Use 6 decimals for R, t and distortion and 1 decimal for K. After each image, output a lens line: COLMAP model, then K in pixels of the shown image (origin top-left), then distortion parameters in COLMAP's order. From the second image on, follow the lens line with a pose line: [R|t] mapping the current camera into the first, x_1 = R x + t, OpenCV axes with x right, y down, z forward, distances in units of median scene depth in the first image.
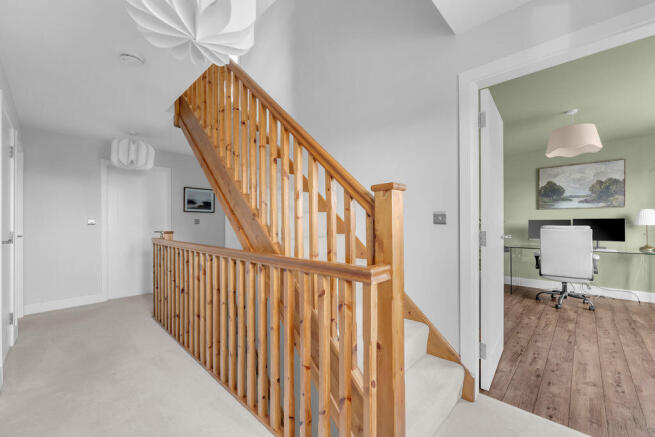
lens RADIAL K [[264.4, 0, 327.5], [0, 264.4, 218.5], [0, 0, 1]] dist [0.000062, -0.000089]
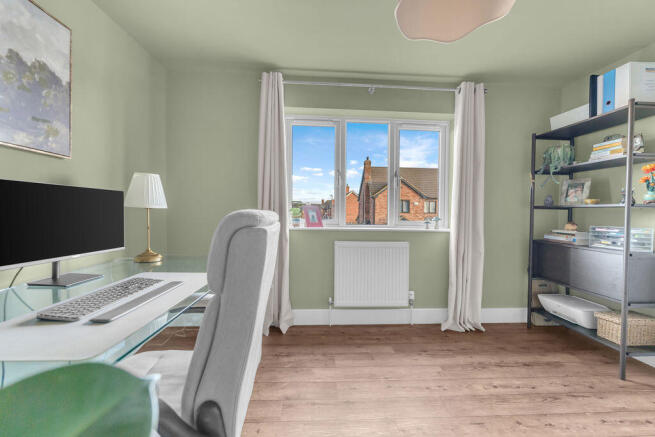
lens RADIAL K [[264.4, 0, 327.5], [0, 264.4, 218.5], [0, 0, 1]] dist [0.000062, -0.000089]
pose [[-0.736125, -0.013102, 0.676719, 0.604787], [-0.013026, 0.999902, 0.005190, 0.033047], [-0.676720, -0.004995, -0.736224, 1.027299]]
